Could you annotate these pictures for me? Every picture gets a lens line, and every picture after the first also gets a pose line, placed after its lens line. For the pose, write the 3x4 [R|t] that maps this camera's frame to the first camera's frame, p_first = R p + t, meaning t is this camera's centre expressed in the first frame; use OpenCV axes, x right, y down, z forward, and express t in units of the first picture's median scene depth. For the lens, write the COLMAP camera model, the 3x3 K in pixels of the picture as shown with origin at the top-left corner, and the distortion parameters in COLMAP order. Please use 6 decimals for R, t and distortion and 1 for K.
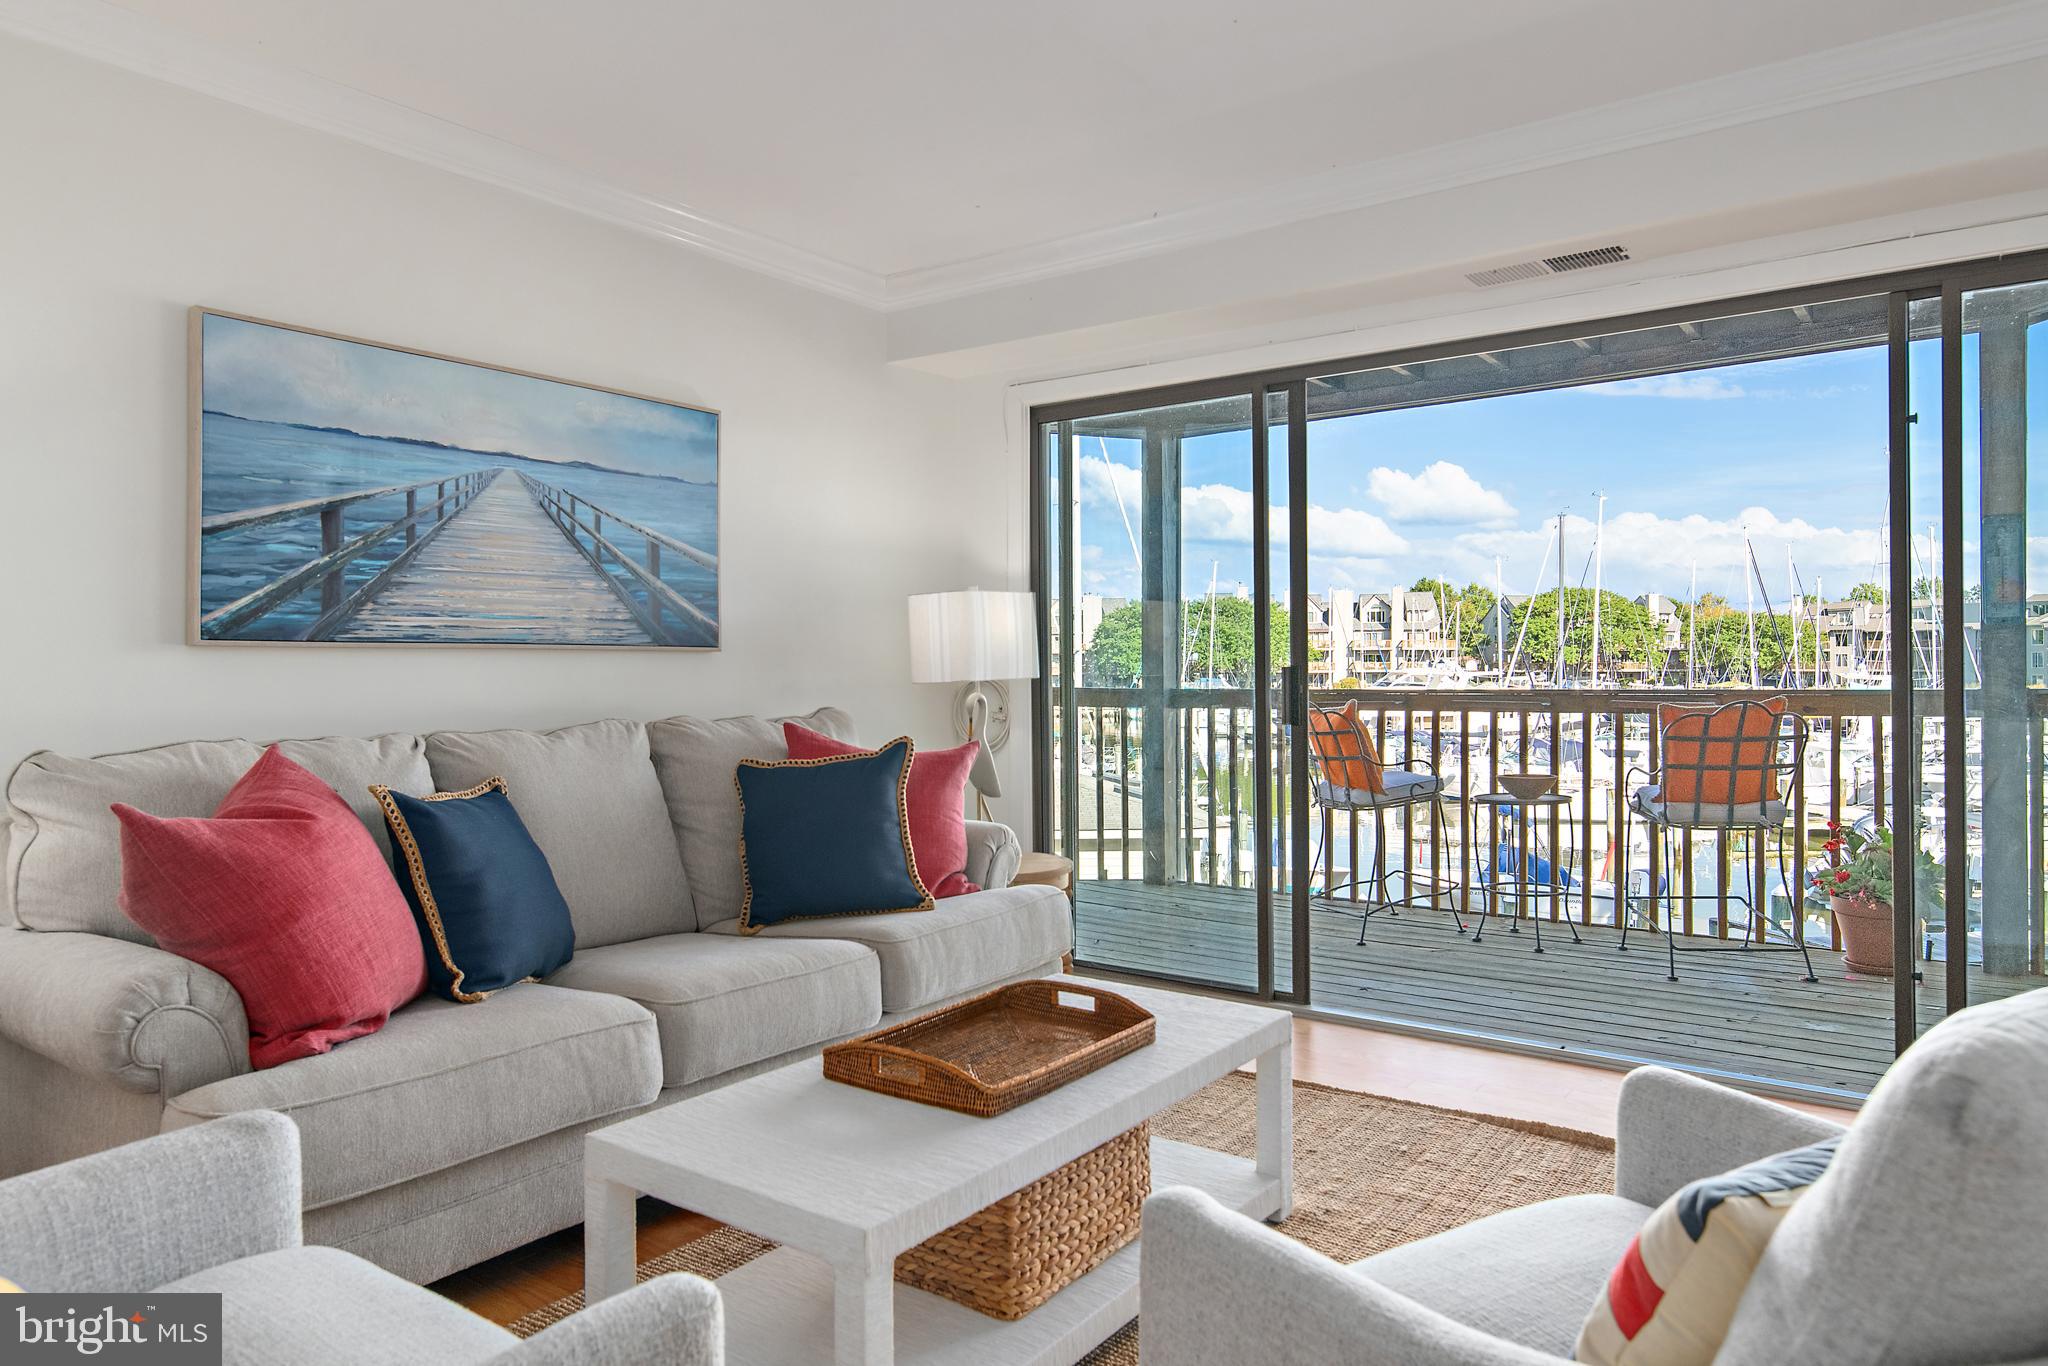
lens RADIAL K [[1310.8, 0, 1032.8], [0, 1310.8, 664.6], [0, 0, 1]] dist [0.010865, -0.006578]
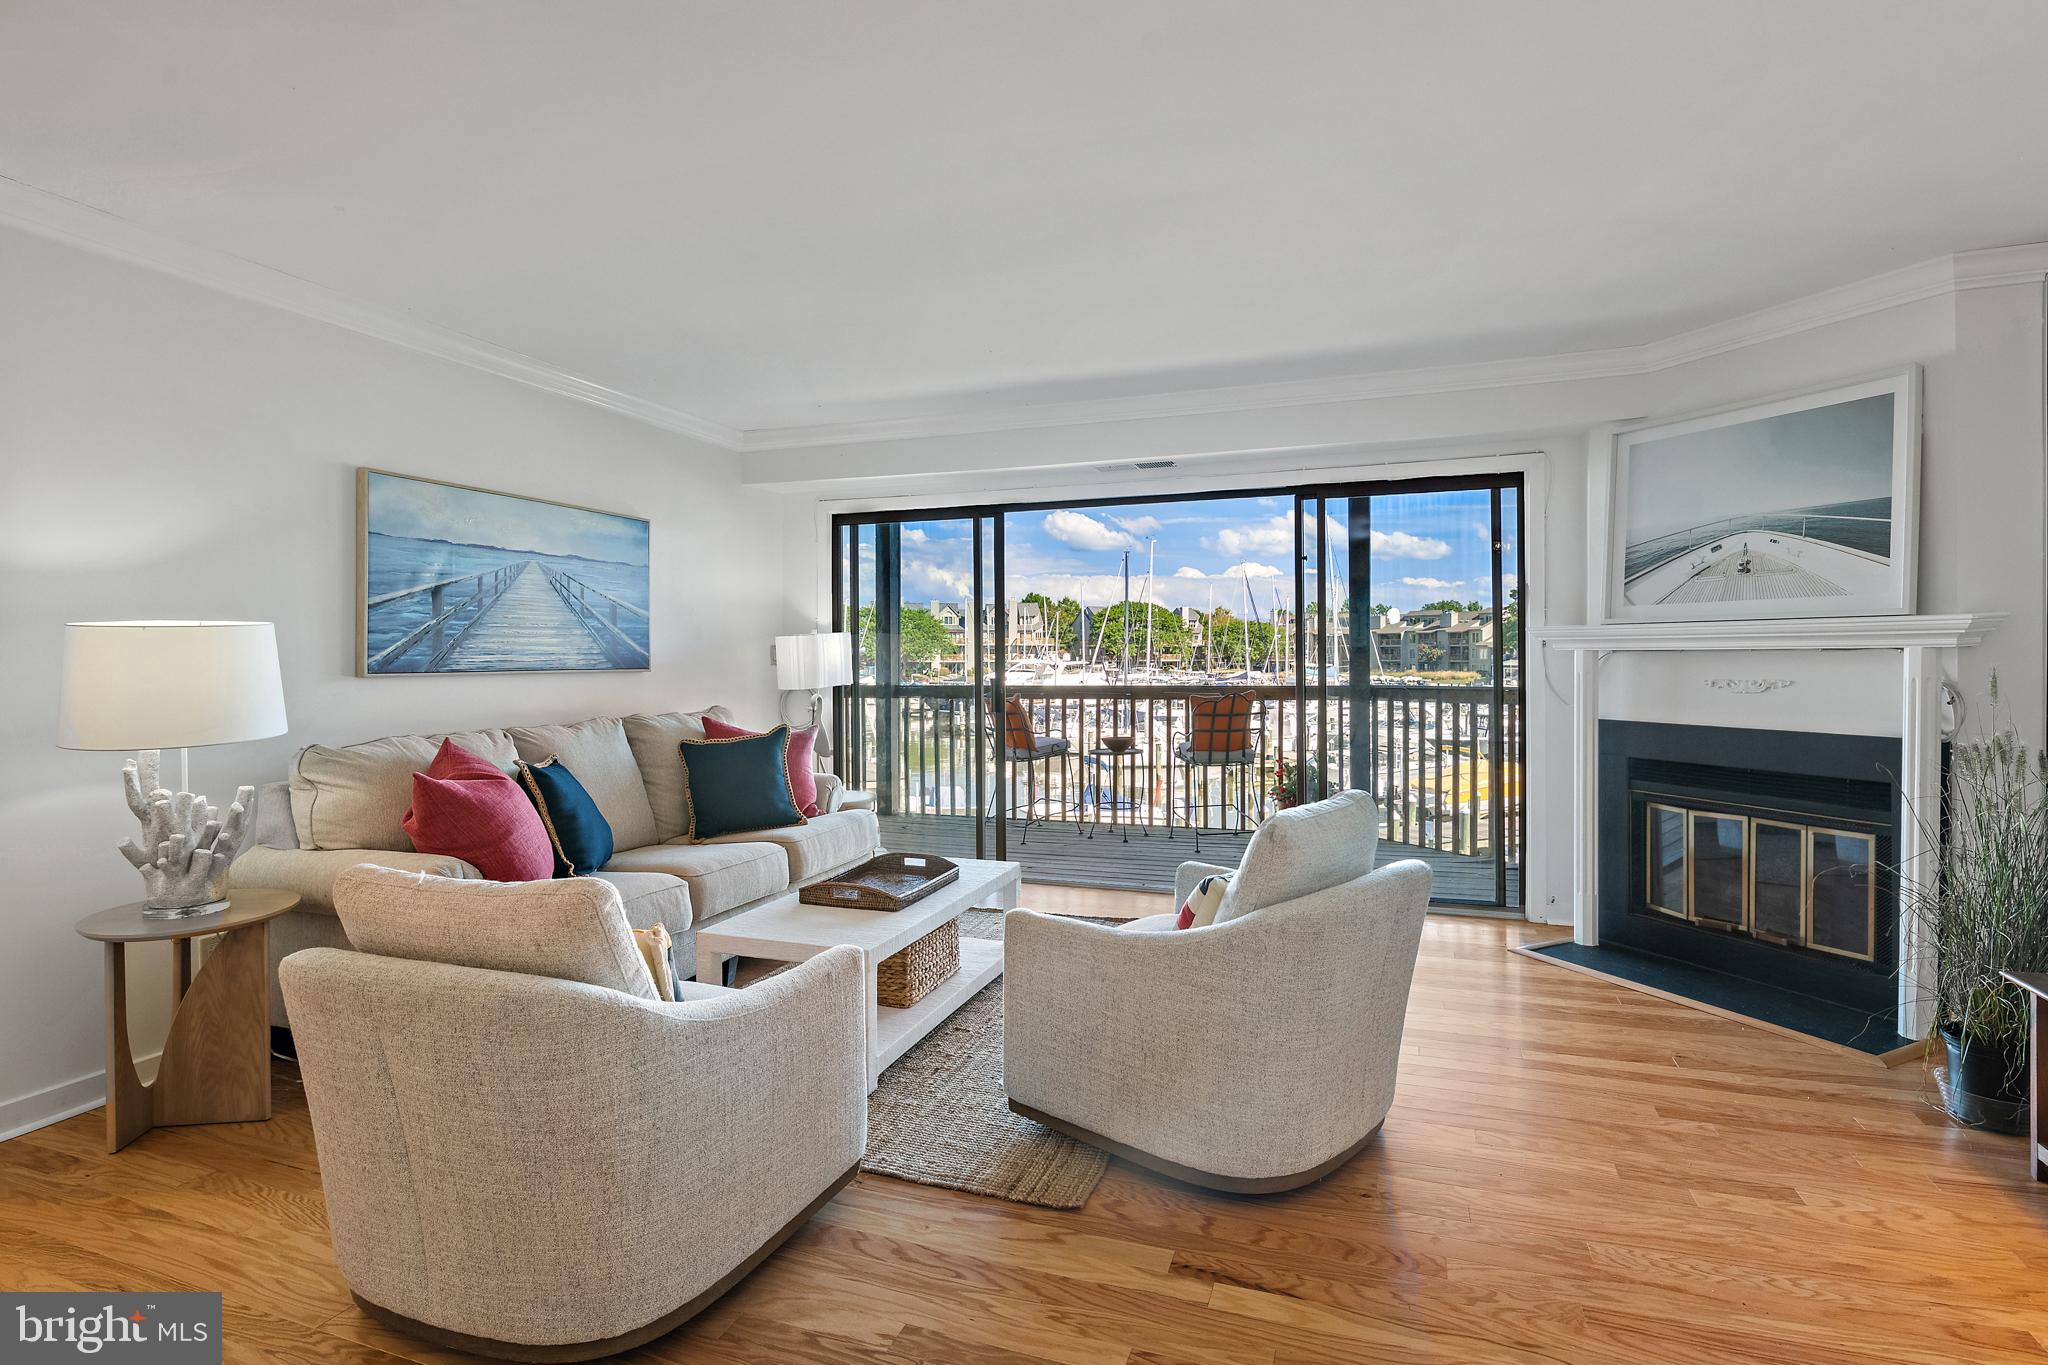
lens RADIAL K [[1009.1, 0, 1028.3], [0, 1009.1, 658.7], [0, 0, 1]] dist [0.000529, -0.007372]
pose [[0.959102, -0.000450, 0.283059, -0.148208], [-0.000337, 0.999996, 0.002732, -0.029670], [-0.283059, -0.002715, 0.959099, -0.303793]]
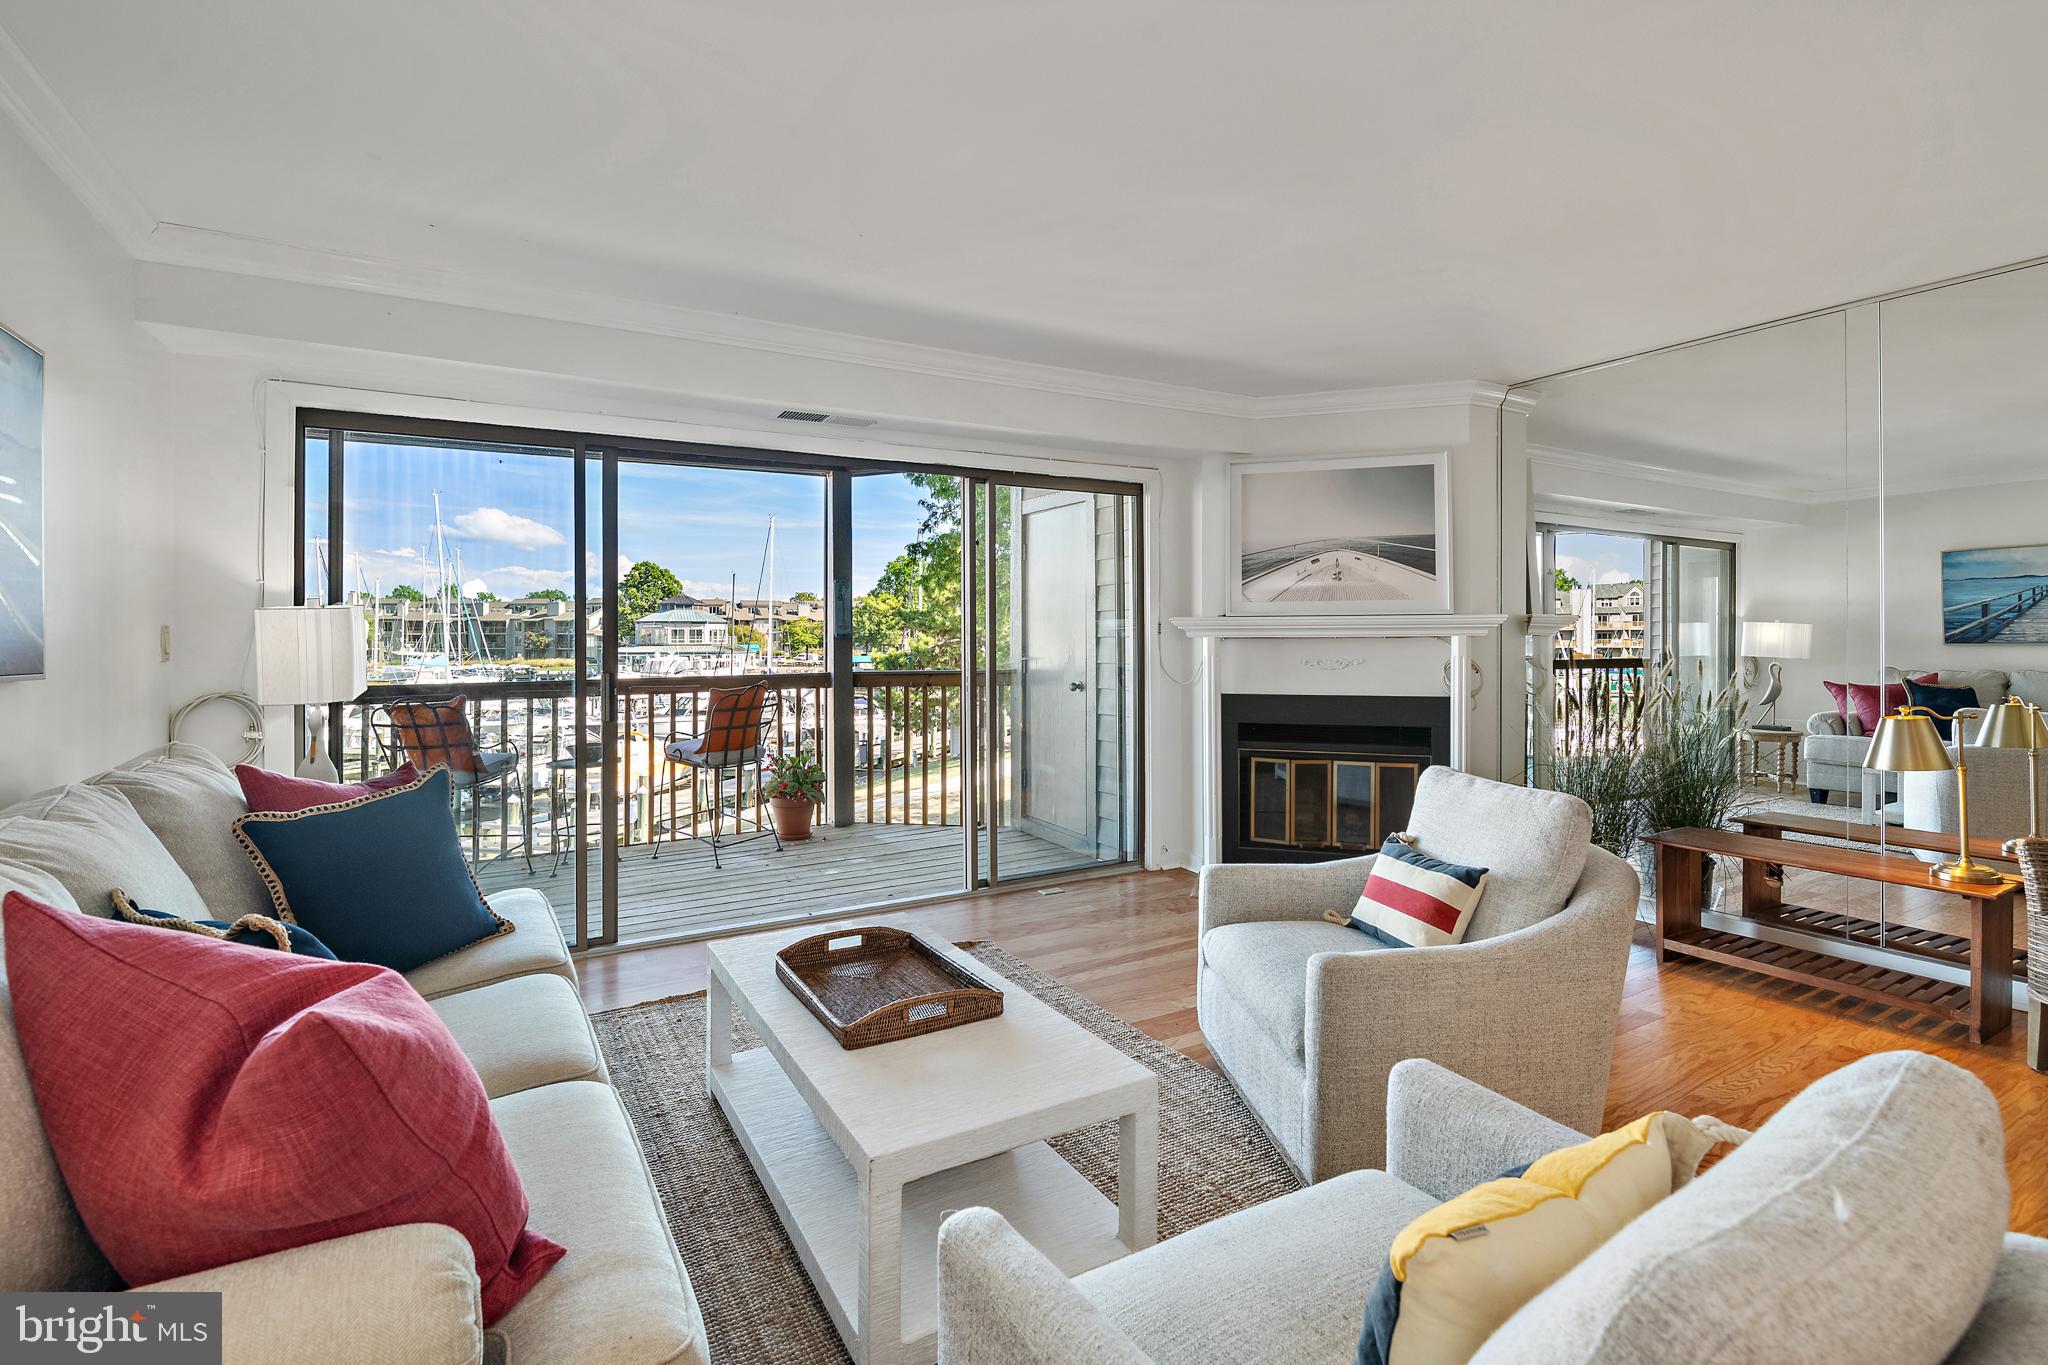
lens RADIAL K [[951.2, 0, 1028.4], [0, 951.2, 631.8], [0, 0, 1]] dist [-0.008615, -0.000879]
pose [[0.407128, 0.009593, 0.913321, -0.503985], [0.002414, 0.999930, -0.011578, -0.029526], [-0.913368, 0.006918, 0.407076, 0.289142]]
